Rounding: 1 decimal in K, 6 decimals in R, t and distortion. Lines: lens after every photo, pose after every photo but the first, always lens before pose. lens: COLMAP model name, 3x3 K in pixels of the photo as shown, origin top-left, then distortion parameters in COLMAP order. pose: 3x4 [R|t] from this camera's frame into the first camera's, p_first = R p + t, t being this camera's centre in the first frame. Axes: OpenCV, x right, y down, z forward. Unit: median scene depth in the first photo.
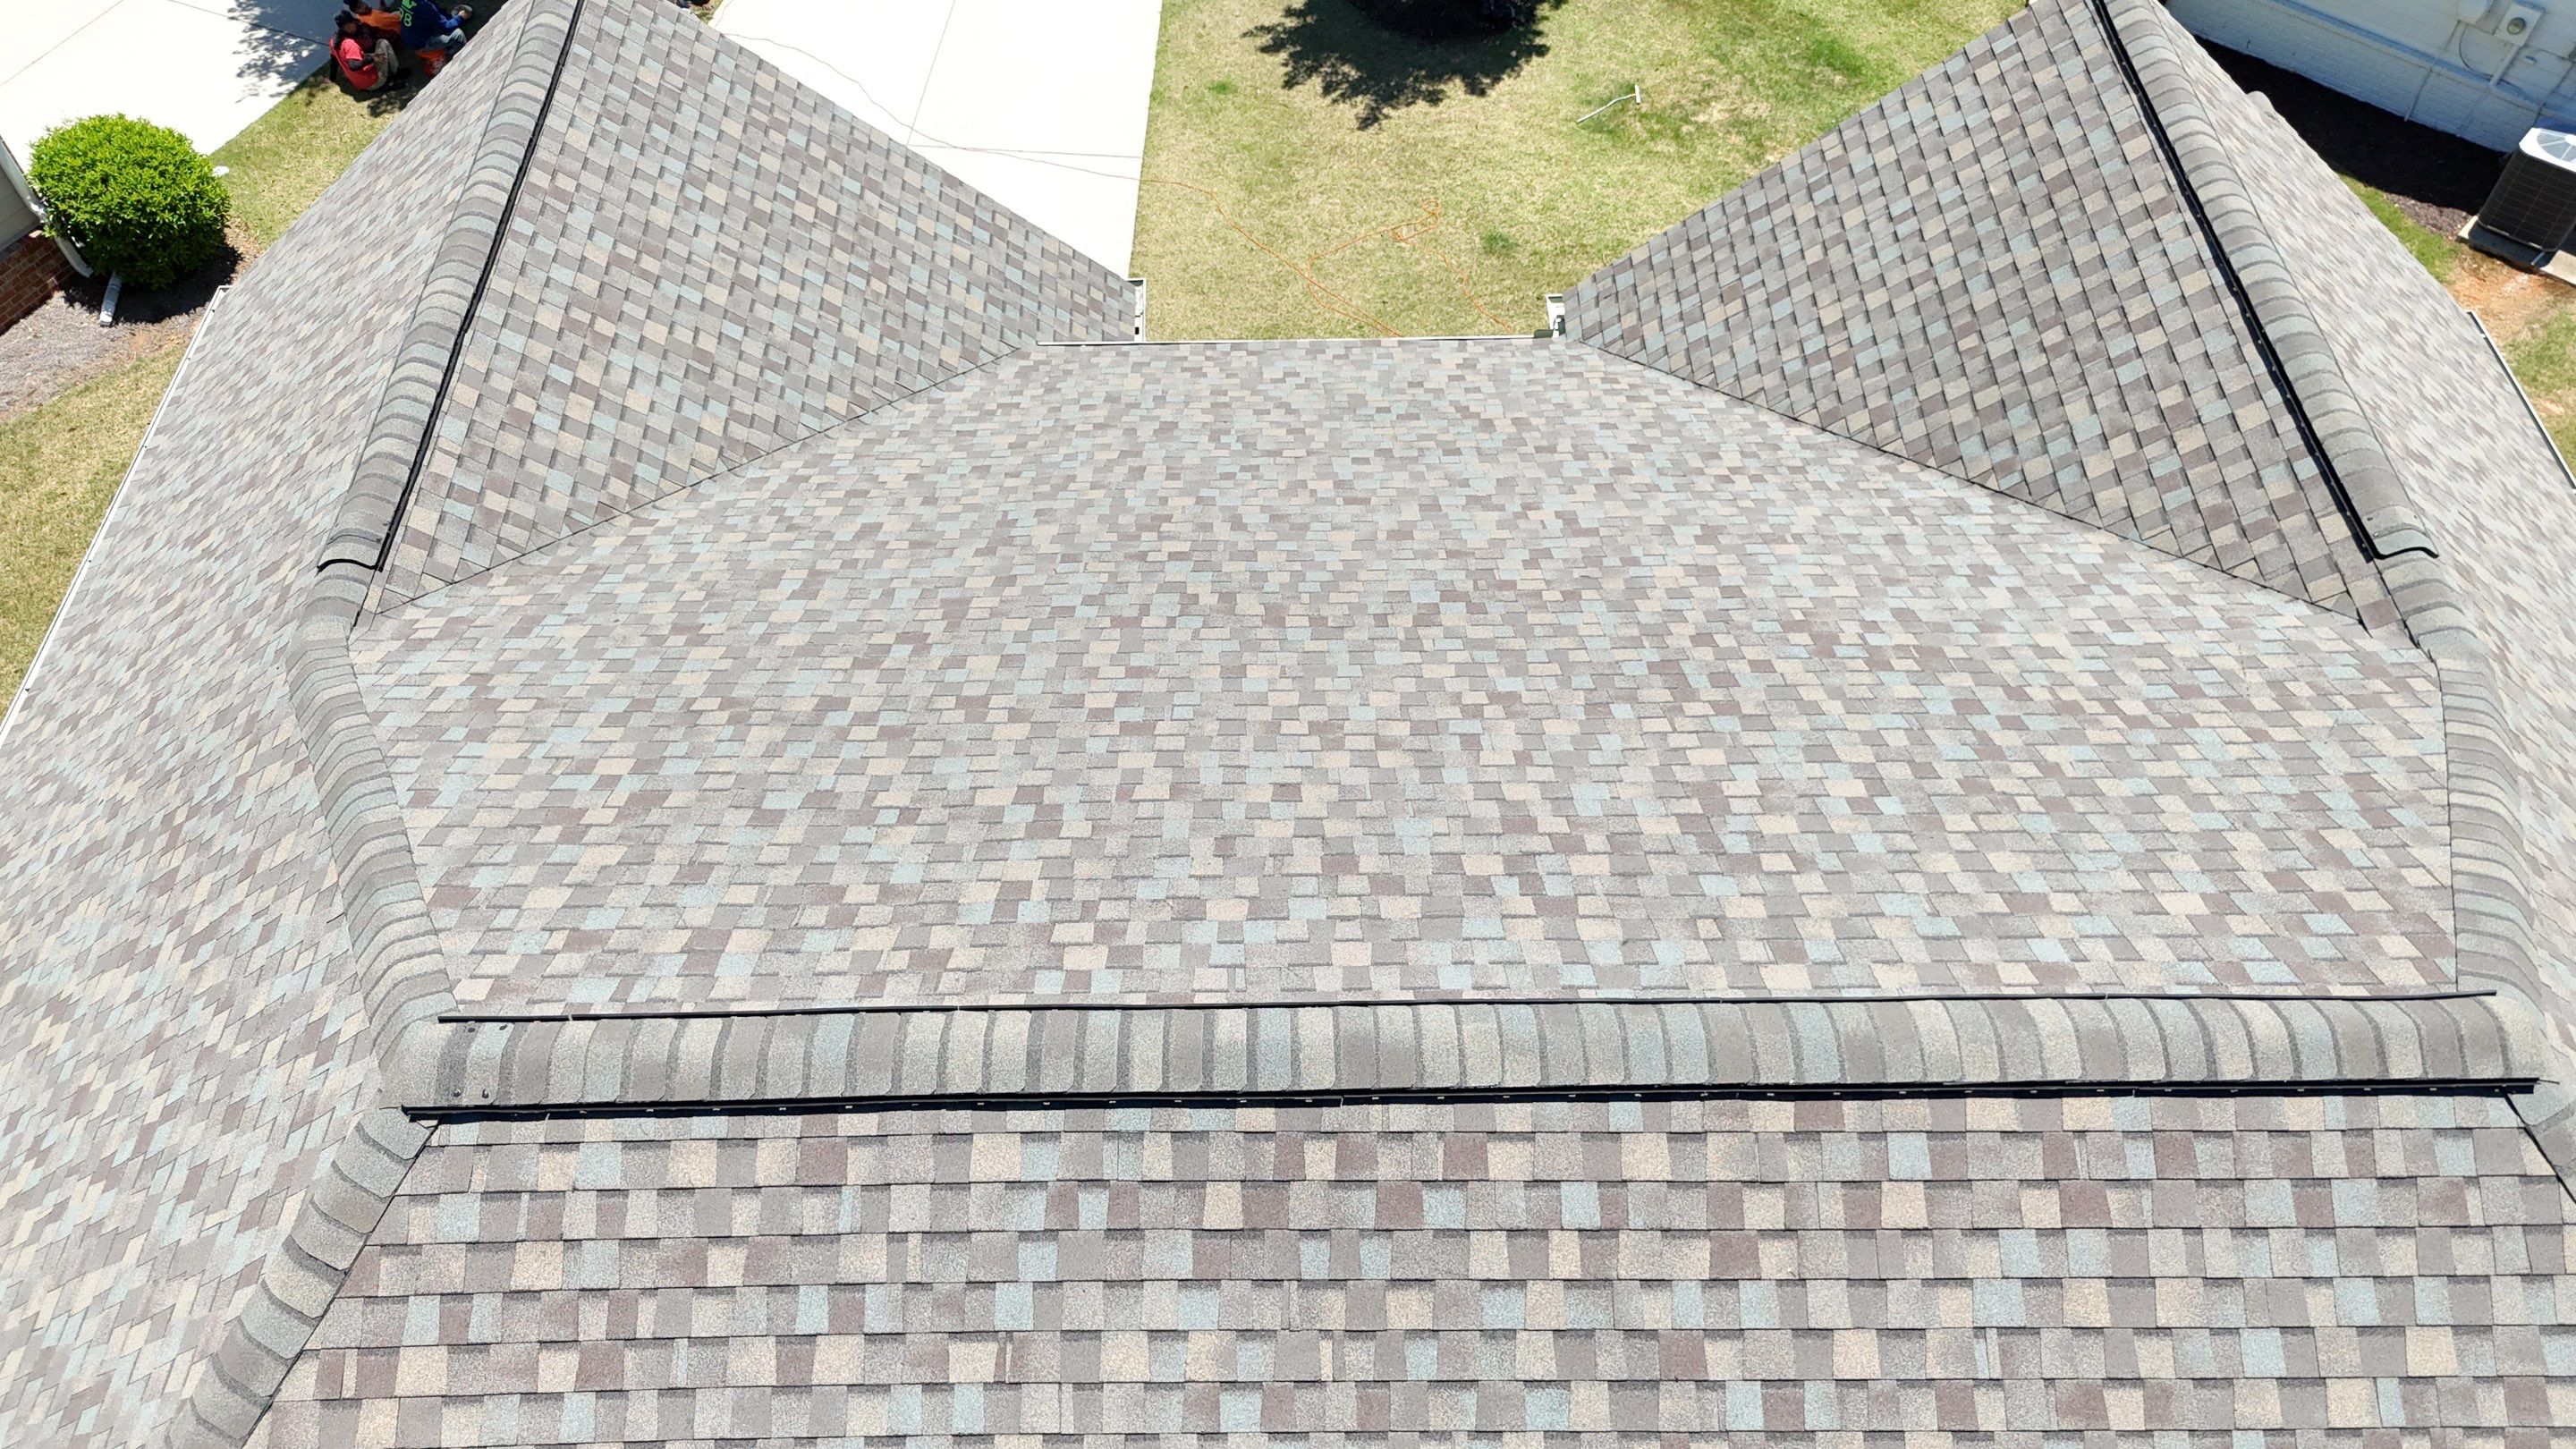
lens RADIAL K [[1910.0, 0, 1286.8], [0, 1910.0, 714.9], [0, 0, 1]] dist [0.068068, -0.062060]
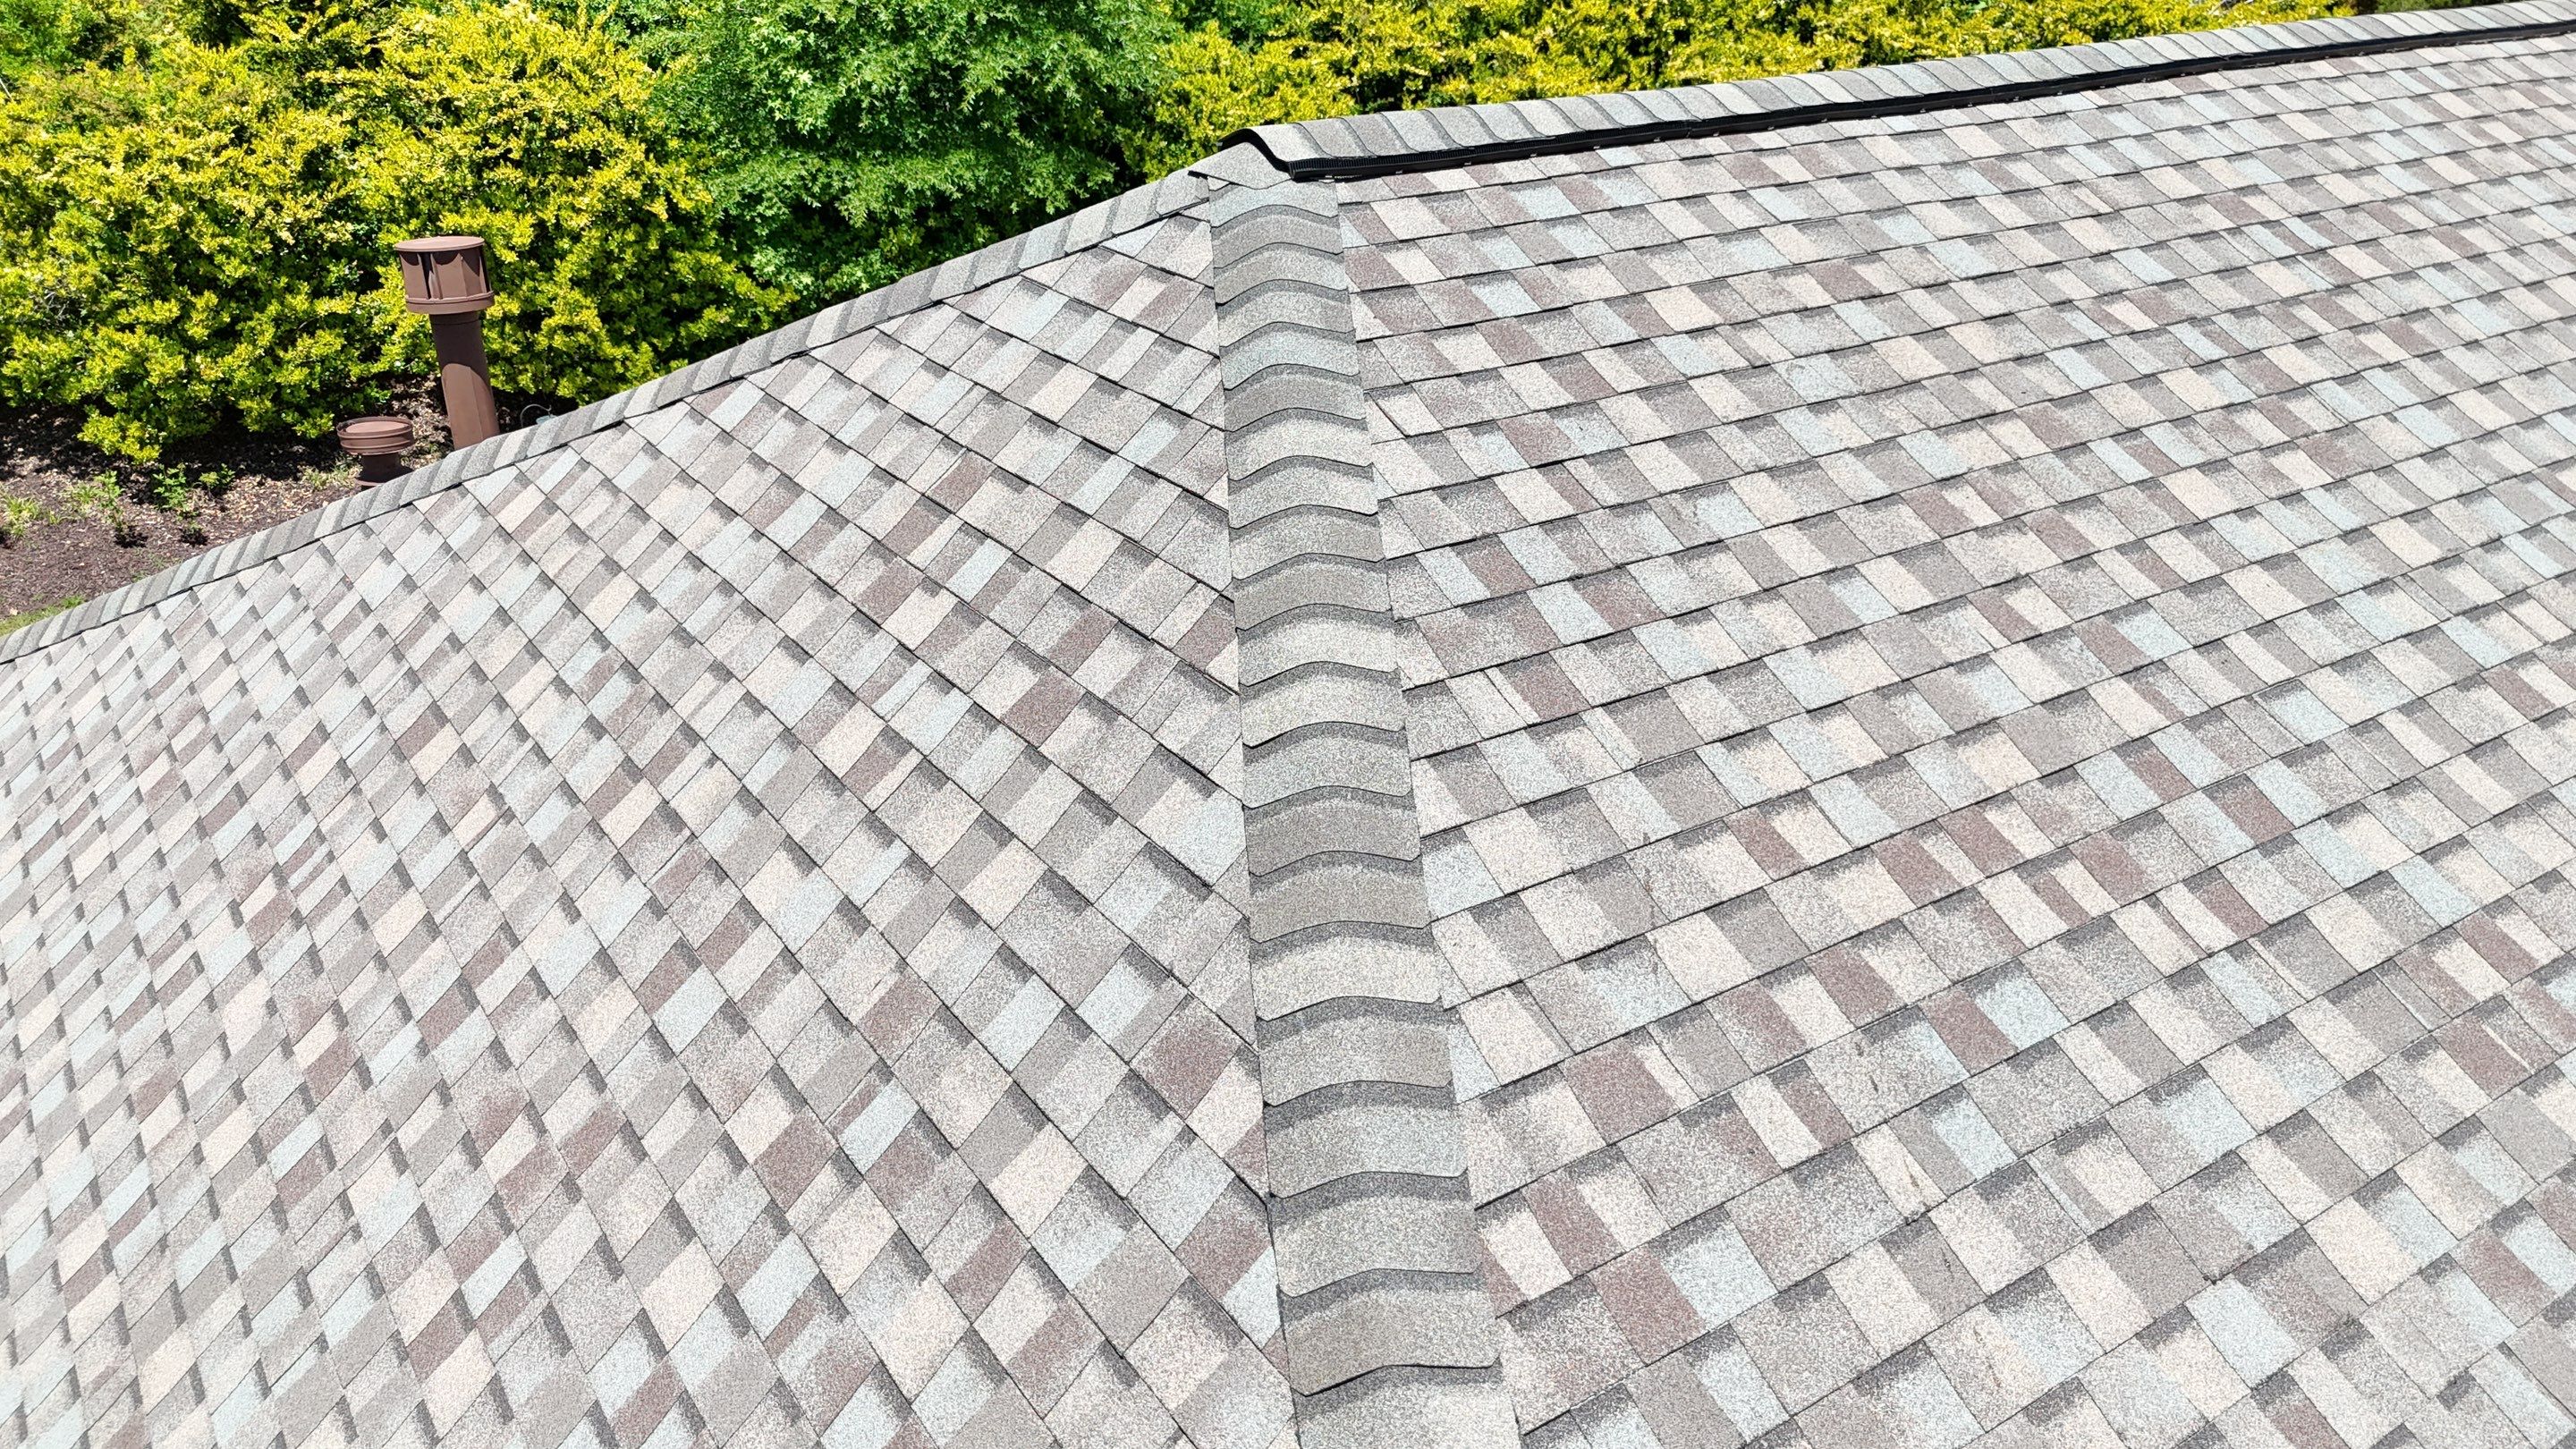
lens RADIAL K [[1910.0, 0, 1284.9], [0, 1910.0, 726.1], [0, 0, 1]] dist [0.068068, -0.062060]
pose [[-0.831252, 0.237640, -0.502540, 0.660999], [-0.445150, 0.256910, 0.857810, -0.258992], [0.332958, 0.936763, -0.107772, 0.815655]]
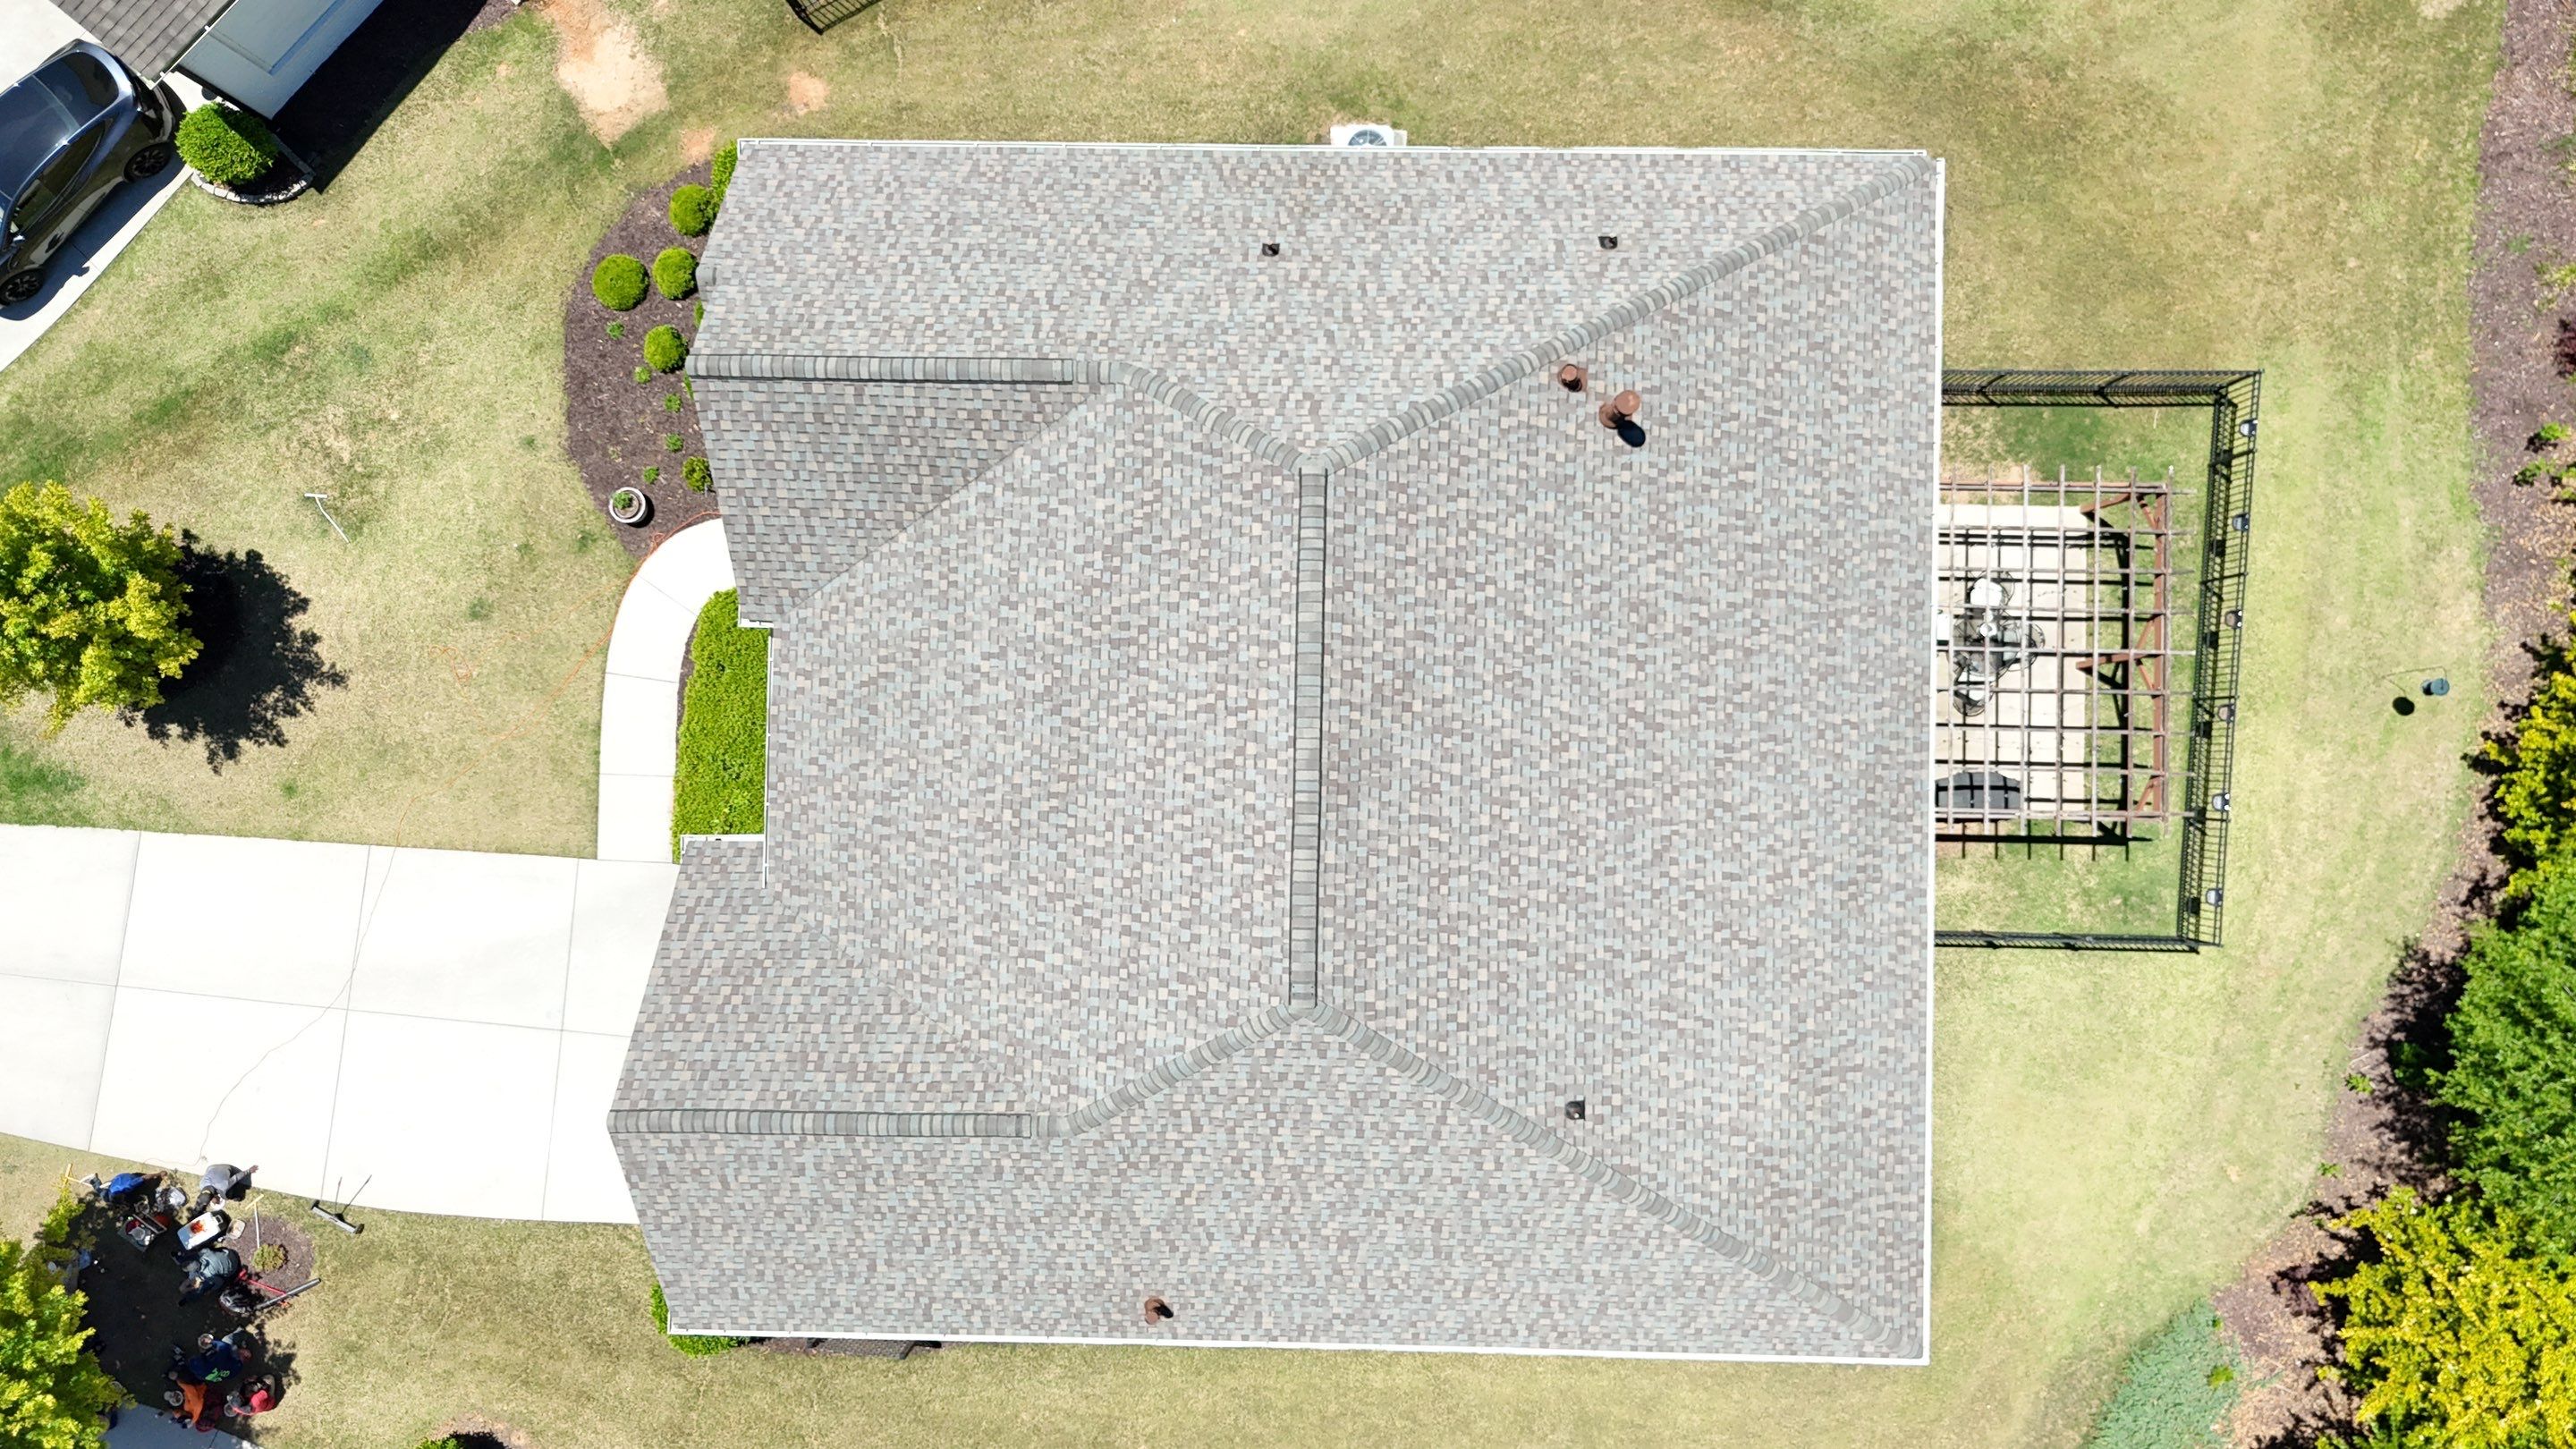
lens RADIAL K [[1910.0, 0, 1311.5], [0, 1910.0, 718.1], [0, 0, 1]] dist [0.068068, -0.062060]
pose [[0.033297, -0.999259, 0.019286, 0.036483], [0.794688, 0.038173, 0.605816, -1.365777], [-0.606104, -0.004846, 0.795371, -1.310166]]
